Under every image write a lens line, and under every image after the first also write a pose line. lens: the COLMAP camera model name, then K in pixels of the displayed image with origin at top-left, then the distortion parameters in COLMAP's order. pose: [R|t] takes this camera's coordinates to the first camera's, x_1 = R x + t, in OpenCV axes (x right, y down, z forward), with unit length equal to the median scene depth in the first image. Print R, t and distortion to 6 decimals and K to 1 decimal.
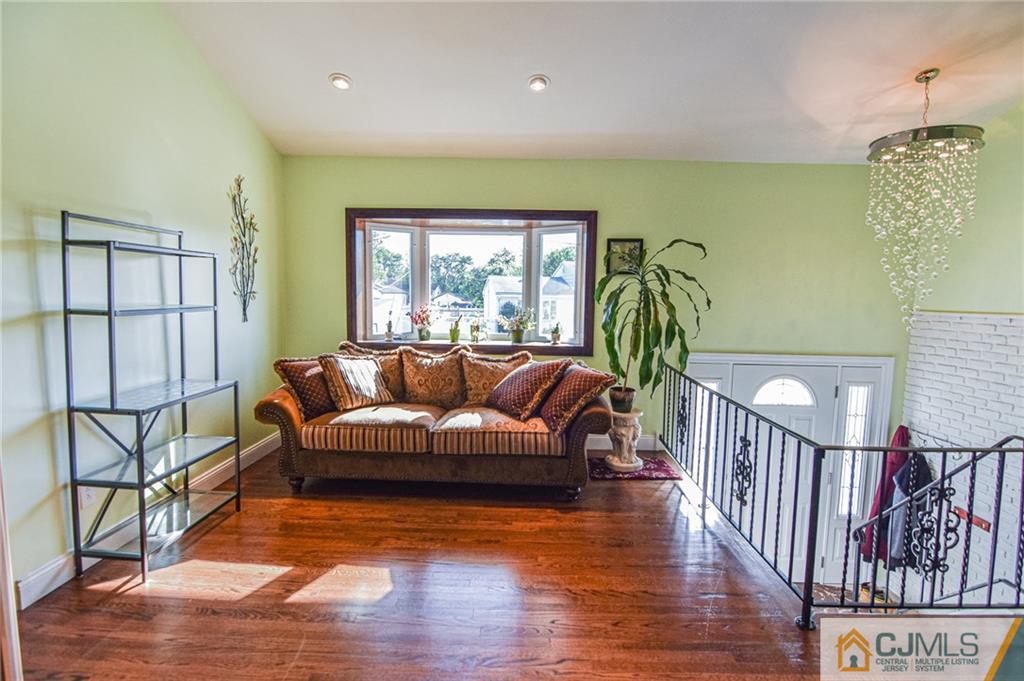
lens RADIAL K [[502.8, 0, 507.4], [0, 502.8, 335.4], [0, 0, 1]] dist [-0.005557, -0.008701]
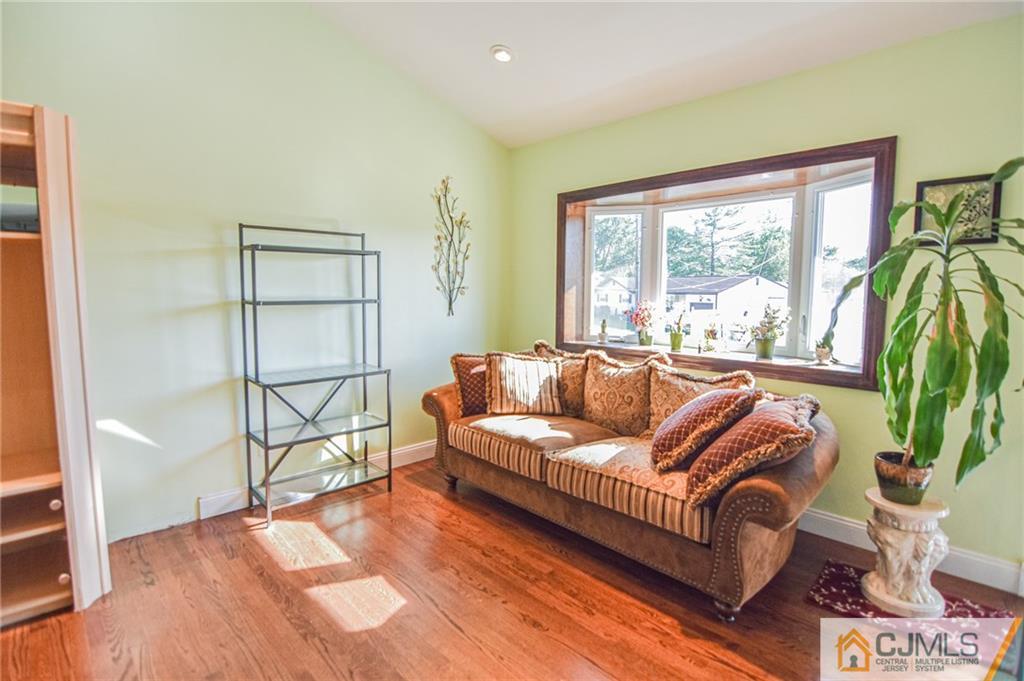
lens RADIAL K [[502.8, 0, 514.5], [0, 502.8, 339.7], [0, 0, 1]] dist [-0.005557, -0.008701]
pose [[0.706994, 0.058099, -0.704830, 0.347441], [-0.052948, 0.998171, 0.029168, -0.015823], [0.705235, 0.016697, 0.708777, 0.374078]]
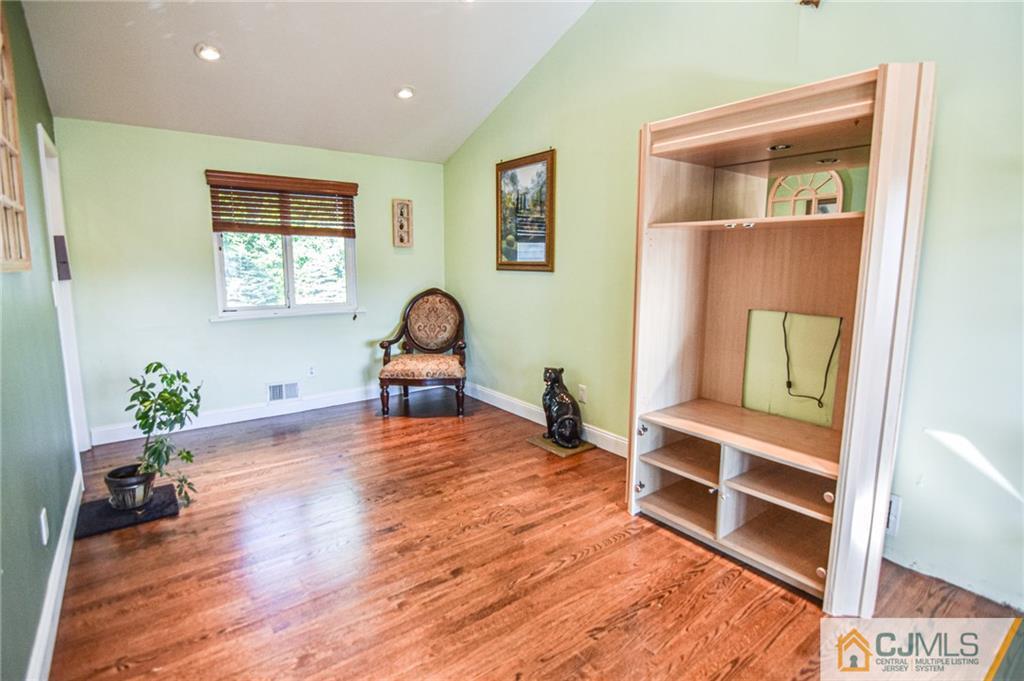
lens RADIAL K [[502.8, 0, 503.0], [0, 502.8, 338.4], [0, 0, 1]] dist [-0.005557, -0.008701]
pose [[-0.784066, 0.070115, -0.616704, 0.188900], [-0.074723, 0.975709, 0.205933, -0.040655], [0.616163, 0.207547, -0.759781, 0.579126]]
